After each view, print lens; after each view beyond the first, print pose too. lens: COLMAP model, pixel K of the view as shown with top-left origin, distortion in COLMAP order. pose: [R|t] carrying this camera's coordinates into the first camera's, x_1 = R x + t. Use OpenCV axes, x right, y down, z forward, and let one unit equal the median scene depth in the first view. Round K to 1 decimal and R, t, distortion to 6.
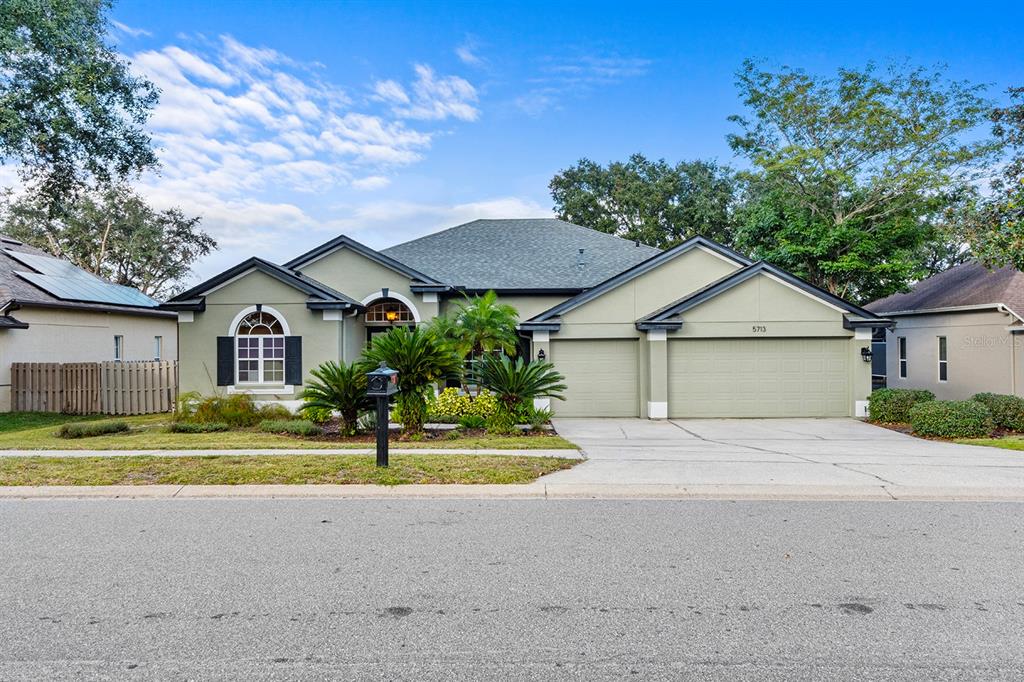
lens RADIAL K [[688.4, 0, 509.1], [0, 688.4, 339.1], [0, 0, 1]] dist [0.011011, -0.002237]
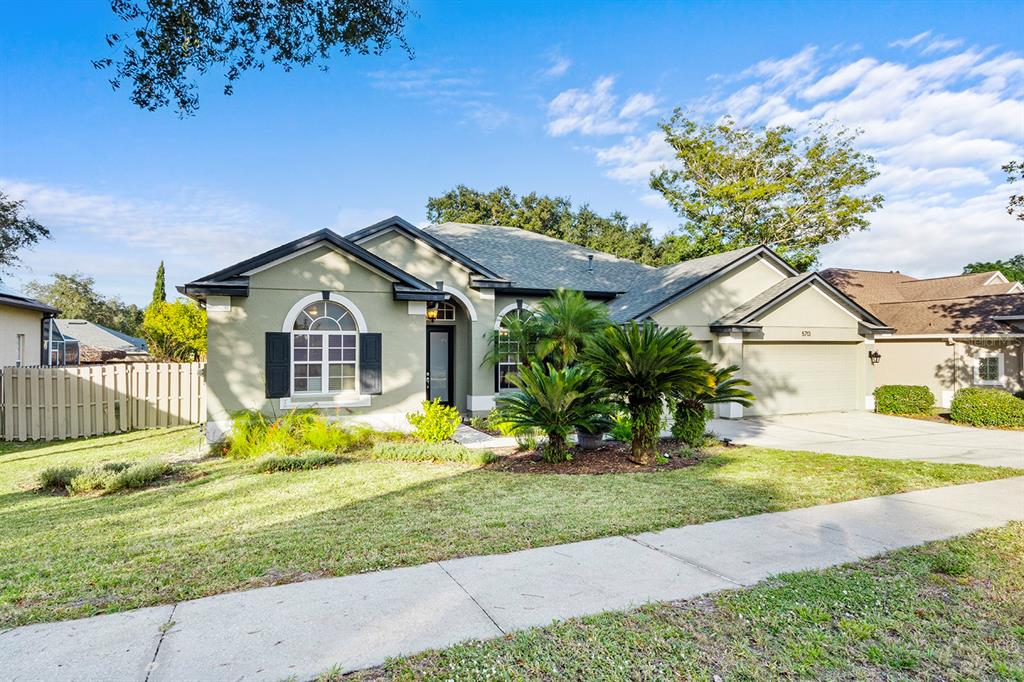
lens RADIAL K [[543.6, 0, 512.2], [0, 543.6, 342.8], [0, 0, 1]] dist [0.000092, 0.000339]
pose [[0.922181, 0.010466, 0.386617, -0.403086], [-0.008521, 0.999941, -0.006744, 0.009512], [-0.386665, 0.002925, 0.922216, 0.356552]]
